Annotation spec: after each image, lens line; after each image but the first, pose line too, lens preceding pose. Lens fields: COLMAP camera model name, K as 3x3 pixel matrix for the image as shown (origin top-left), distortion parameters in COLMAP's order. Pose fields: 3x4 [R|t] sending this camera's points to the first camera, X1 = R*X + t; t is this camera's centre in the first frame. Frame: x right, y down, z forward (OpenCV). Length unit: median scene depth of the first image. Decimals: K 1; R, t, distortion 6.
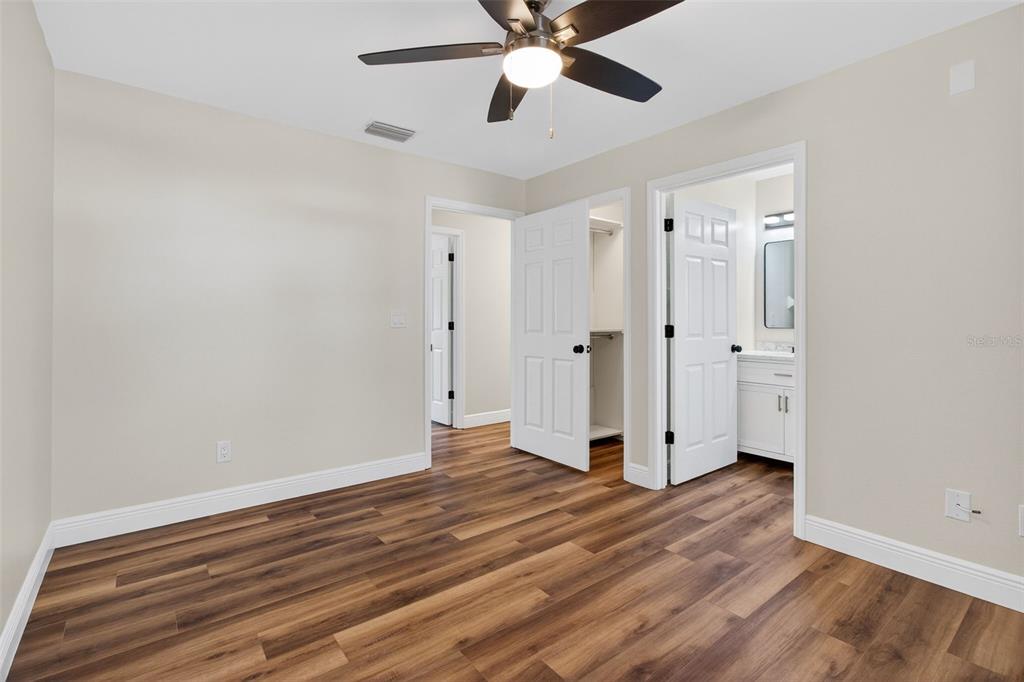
lens RADIAL K [[476.2, 0, 514.8], [0, 476.2, 315.1], [0, 0, 1]] dist [-0.013214, 0.000428]
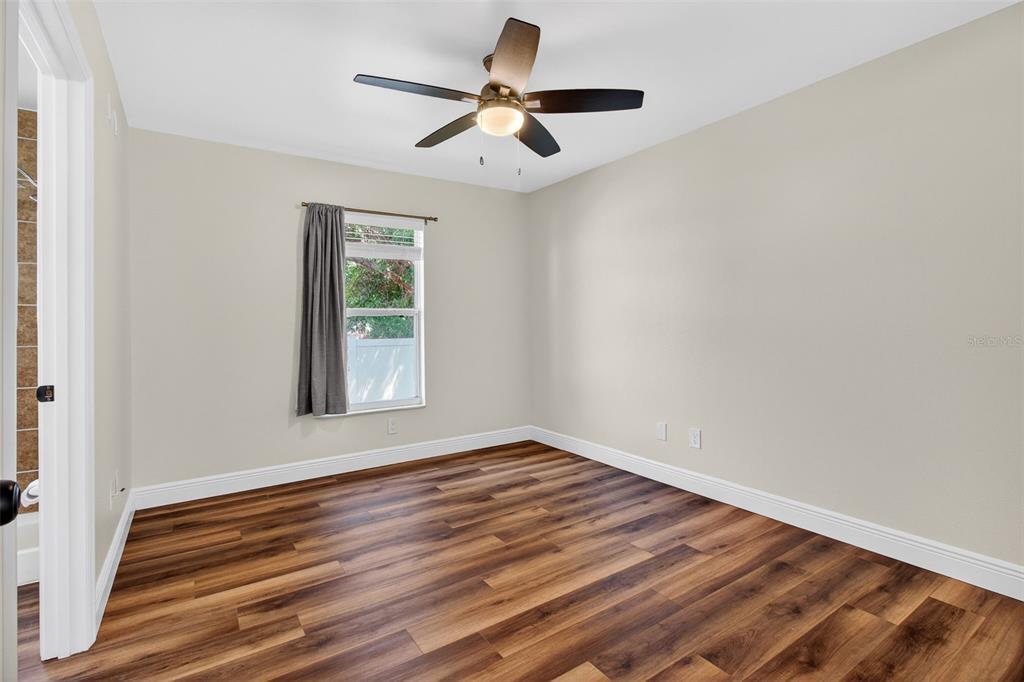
lens RADIAL K [[476.2, 0, 514.8], [0, 476.2, 315.1], [0, 0, 1]] dist [-0.013214, 0.000428]
pose [[-0.996731, 0.010645, 0.080086, -0.086467], [0.008843, 0.999701, -0.022817, 0.018509], [-0.080305, -0.022034, -0.996527, 2.028010]]
